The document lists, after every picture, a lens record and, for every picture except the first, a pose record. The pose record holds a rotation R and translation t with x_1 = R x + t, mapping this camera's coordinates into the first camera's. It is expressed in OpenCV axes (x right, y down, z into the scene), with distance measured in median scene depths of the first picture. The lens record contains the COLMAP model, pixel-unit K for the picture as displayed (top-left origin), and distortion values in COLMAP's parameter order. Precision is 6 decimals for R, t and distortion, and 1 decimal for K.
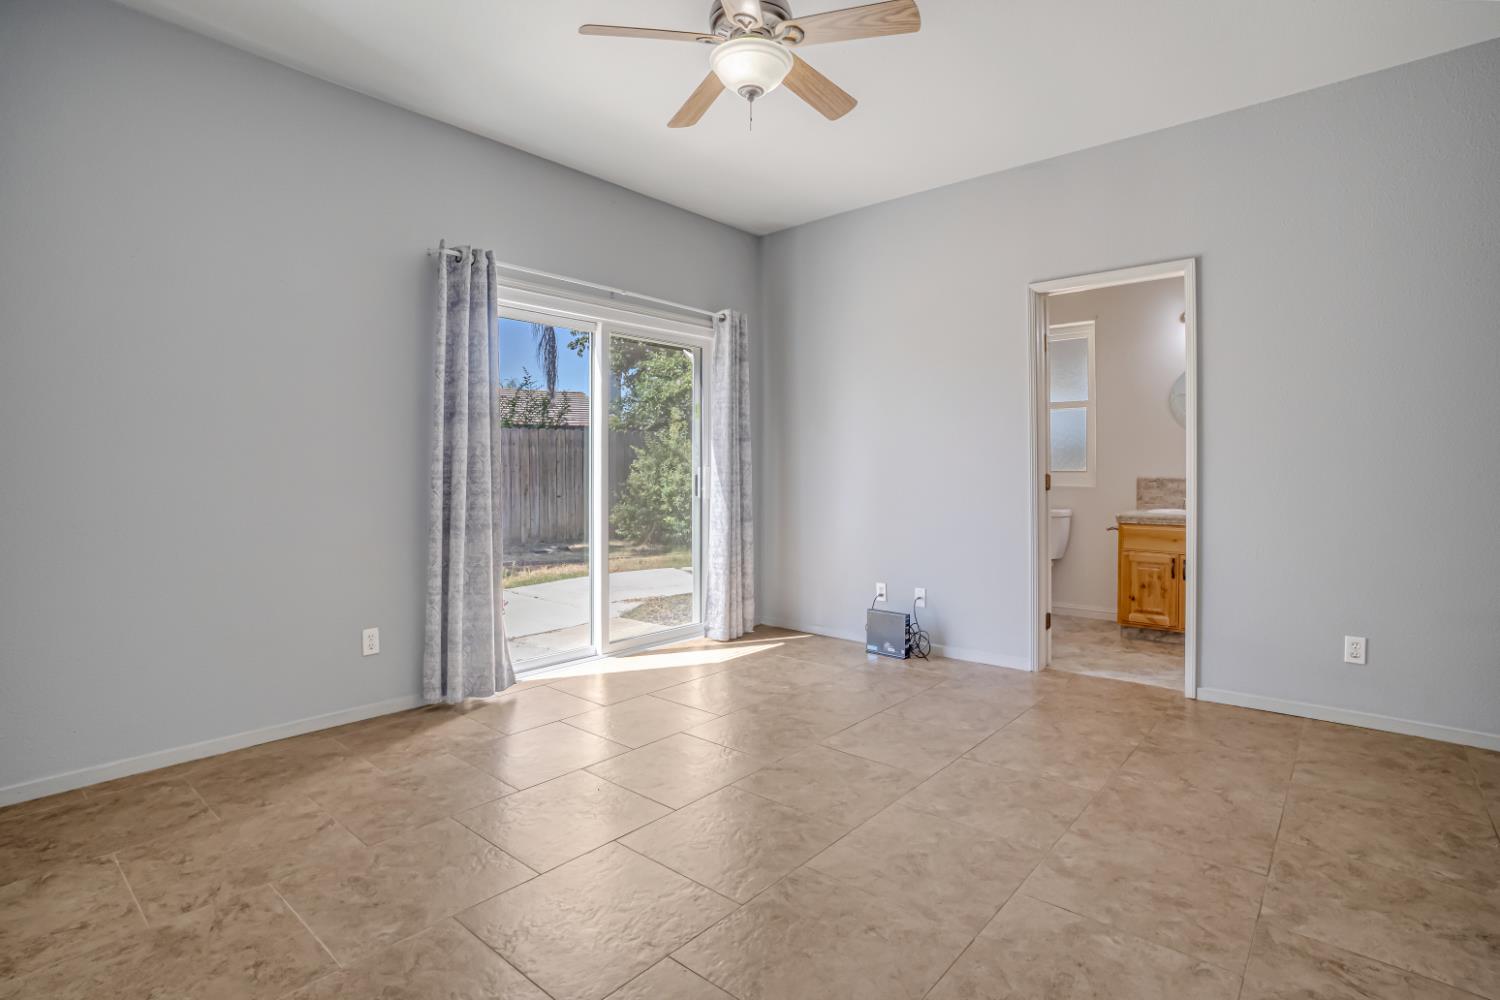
lens RADIAL K [[733.1, 0, 758.6], [0, 733.1, 500.2], [0, 0, 1]] dist [-0.069649, 0.030466]
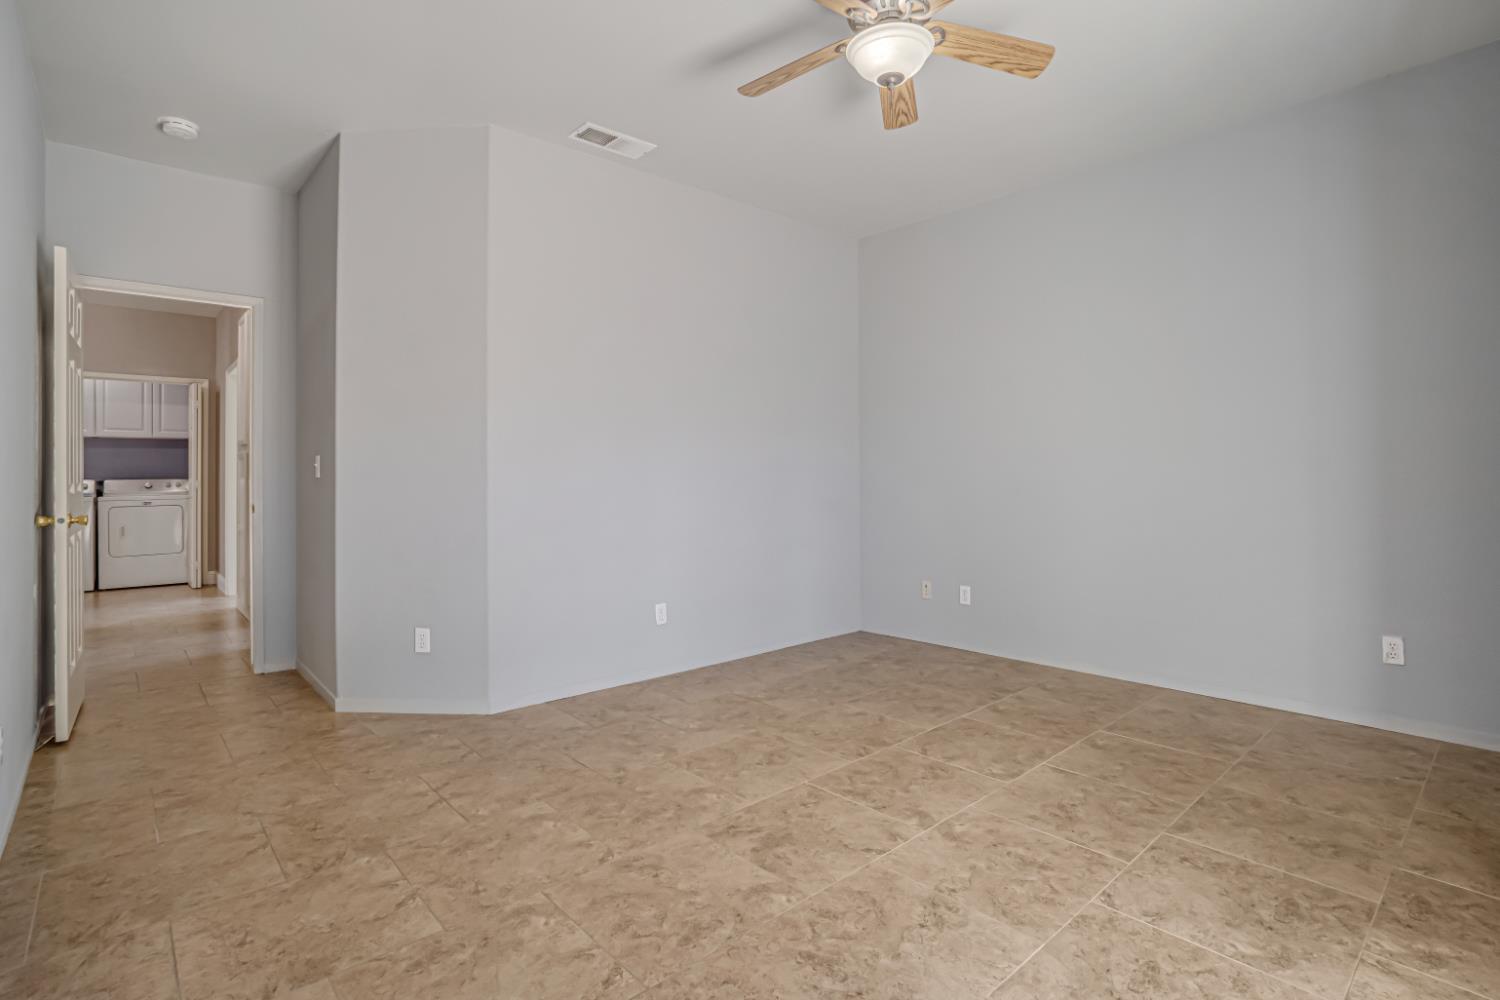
lens RADIAL K [[733.1, 0, 758.6], [0, 733.1, 500.2], [0, 0, 1]] dist [-0.069649, 0.030466]
pose [[-0.991667, 0.005133, 0.128725, 0.048882], [0.015109, 0.996944, 0.076640, -0.082046], [-0.127938, 0.077946, -0.988714, 2.001836]]
